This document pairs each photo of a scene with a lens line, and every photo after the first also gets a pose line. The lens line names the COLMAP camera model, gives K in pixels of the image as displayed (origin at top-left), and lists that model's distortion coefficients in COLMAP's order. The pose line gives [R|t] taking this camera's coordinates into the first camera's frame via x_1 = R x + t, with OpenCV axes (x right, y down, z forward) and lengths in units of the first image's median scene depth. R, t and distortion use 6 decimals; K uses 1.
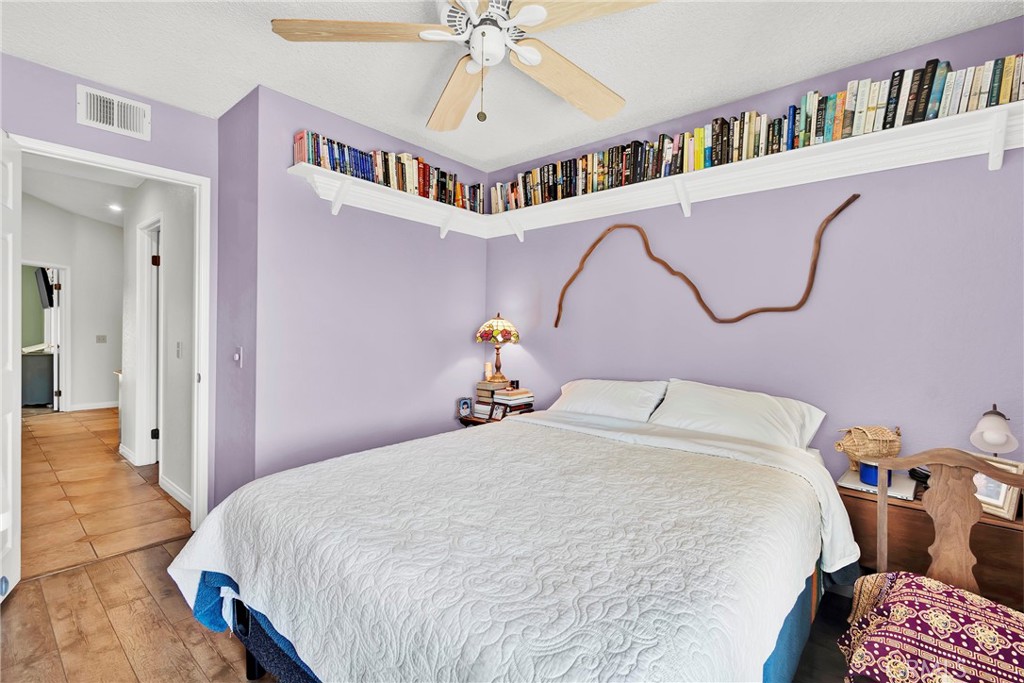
lens RADIAL K [[454.1, 0, 509.8], [0, 454.1, 339.0], [0, 0, 1]] dist [0.002286, 0.000325]
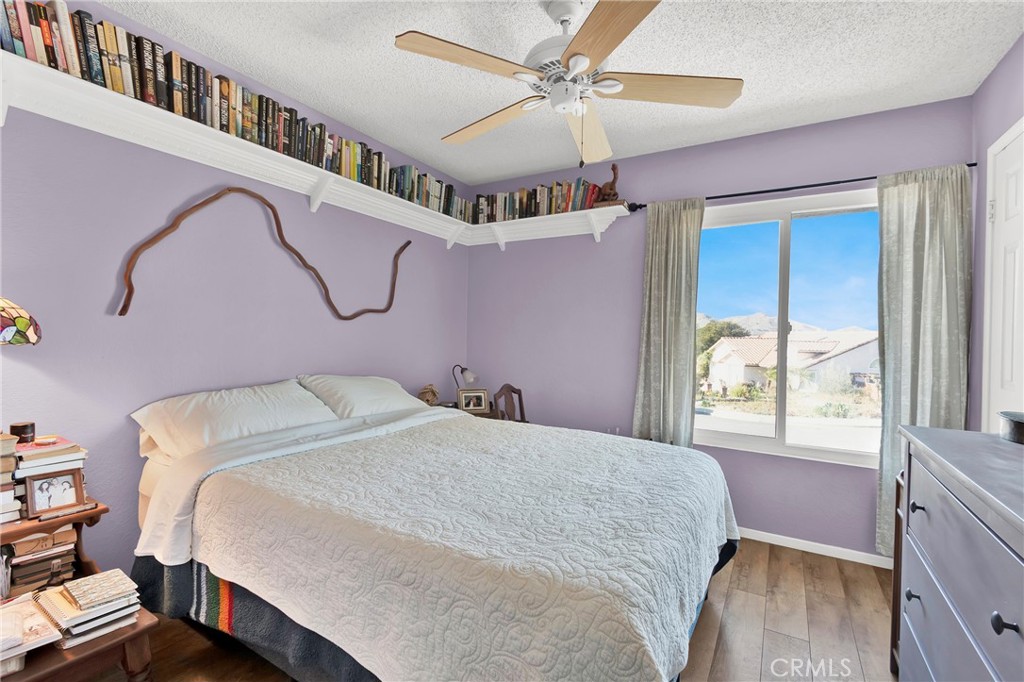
lens RADIAL K [[454.1, 0, 508.8], [0, 454.1, 337.7], [0, 0, 1]] dist [0.002286, 0.000325]
pose [[-0.153125, -0.016941, 0.988062, -0.700803], [-0.004029, 0.999855, 0.016519, -0.011332], [-0.988199, -0.001452, -0.153171, 0.761738]]
